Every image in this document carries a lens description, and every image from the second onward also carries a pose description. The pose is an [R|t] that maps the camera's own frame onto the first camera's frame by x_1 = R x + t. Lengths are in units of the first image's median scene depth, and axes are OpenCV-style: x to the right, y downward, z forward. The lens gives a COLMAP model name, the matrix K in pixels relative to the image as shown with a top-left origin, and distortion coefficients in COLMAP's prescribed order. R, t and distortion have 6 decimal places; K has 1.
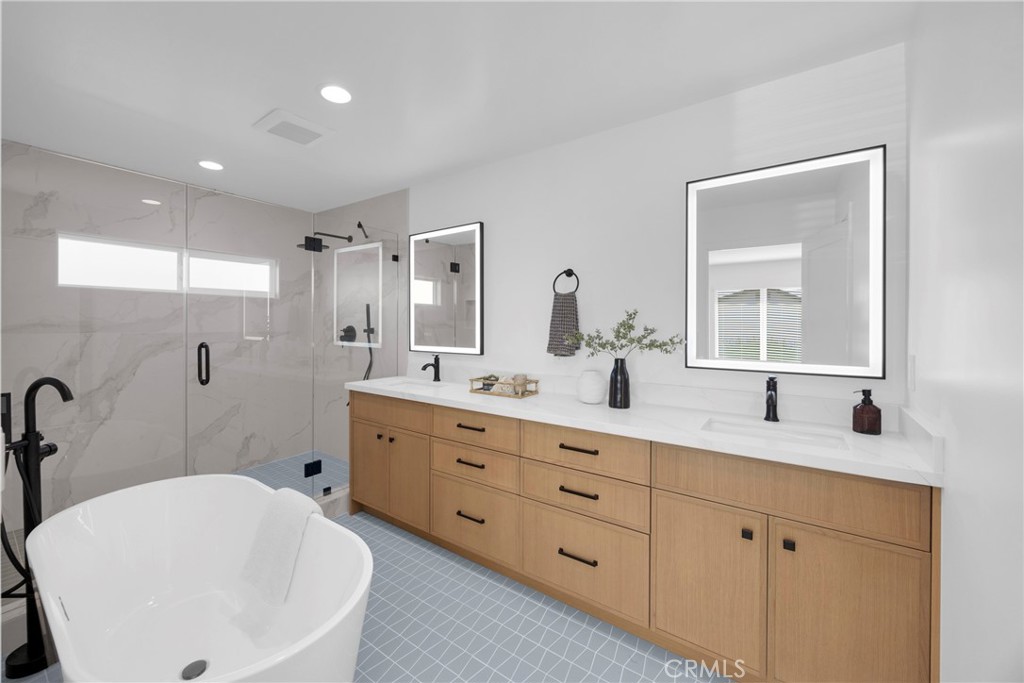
lens RADIAL K [[385.6, 0, 474.3], [0, 385.6, 327.0], [0, 0, 1]] dist [0.001481, -0.001011]
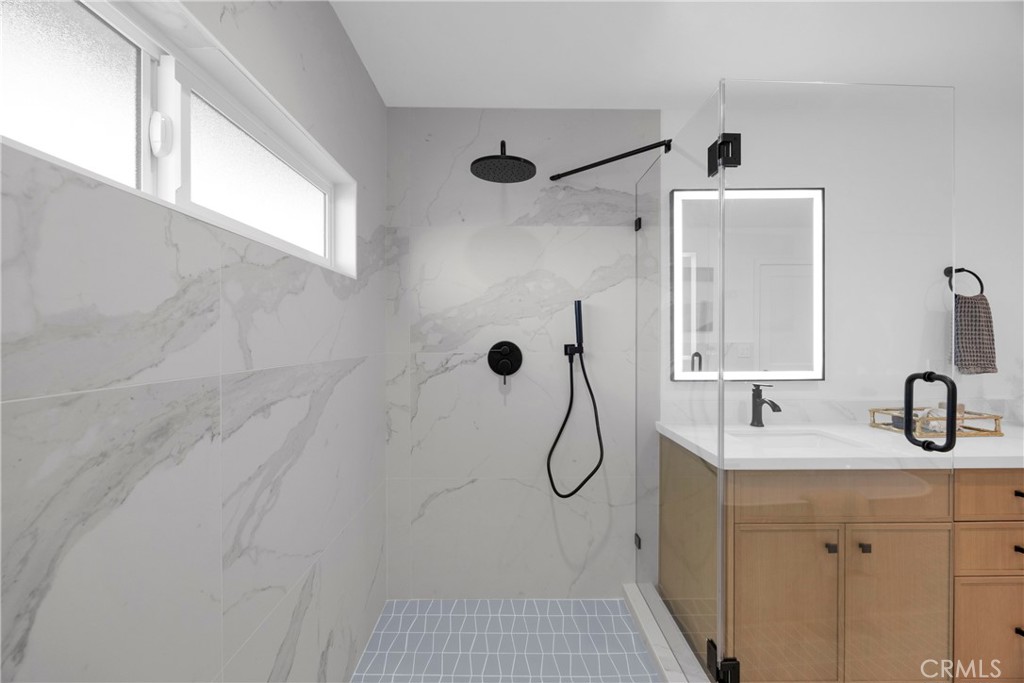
lens RADIAL K [[385.6, 0, 510.9], [0, 385.6, 339.7], [0, 0, 1]] dist [0.001481, -0.001011]
pose [[0.801512, -0.011158, 0.597875, -0.788885], [0.011488, 0.999929, 0.003261, -0.008532], [-0.597869, 0.004255, 0.801583, 0.721235]]
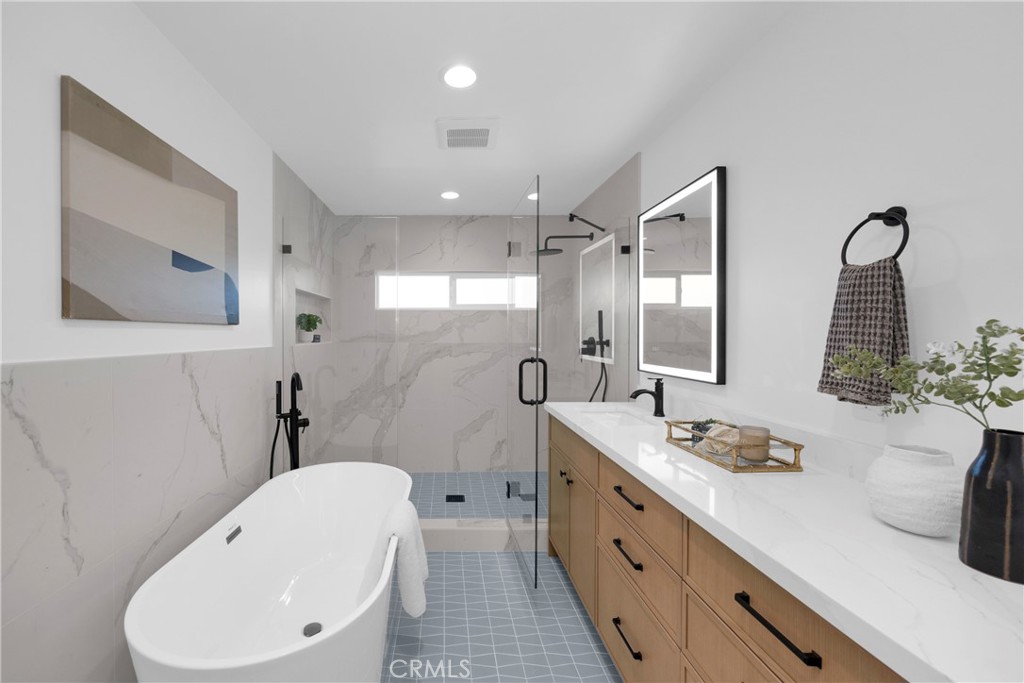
lens RADIAL K [[398.7, 0, 462.1], [0, 398.7, 340.8], [0, 0, 1]] dist [-0.001190, 0.000653]
pose [[0.638357, 0.006029, -0.769717, 0.225728], [-0.001740, 0.999978, 0.006390, 0.000022], [0.769738, -0.002739, 0.638354, 0.262523]]
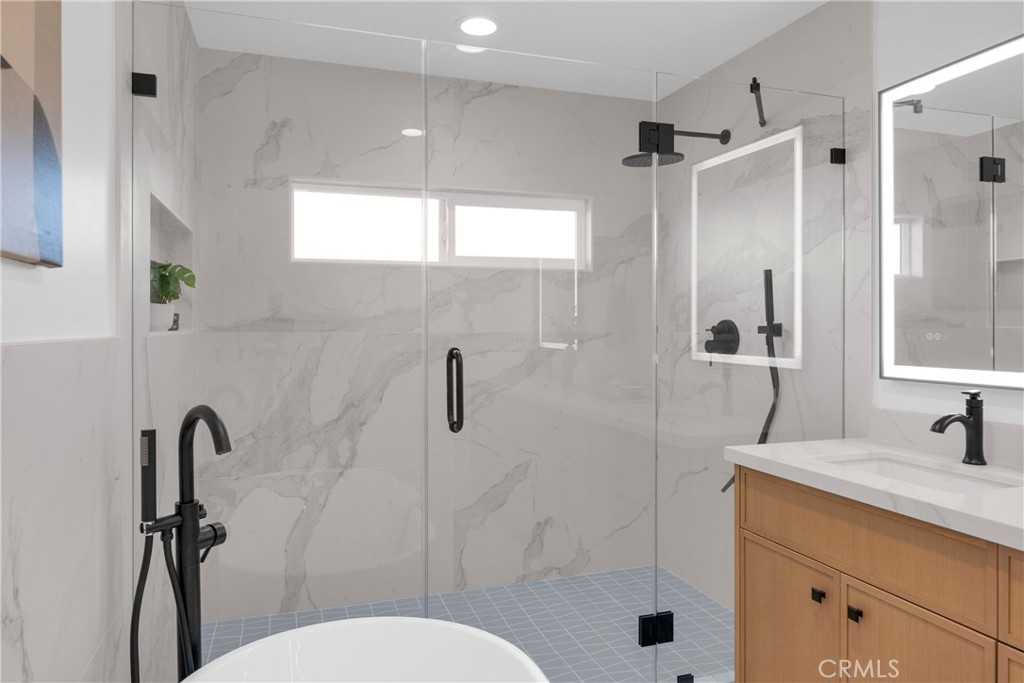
lens RADIAL K [[654.6, 0, 520.1], [0, 654.6, 331.3], [0, 0, 1]] dist [-0.007186, 0.002801]
pose [[0.834163, -0.001537, -0.551516, -0.113622], [0.001414, 0.999999, -0.000648, 0.013724], [0.551517, -0.000240, 0.834164, 0.241185]]
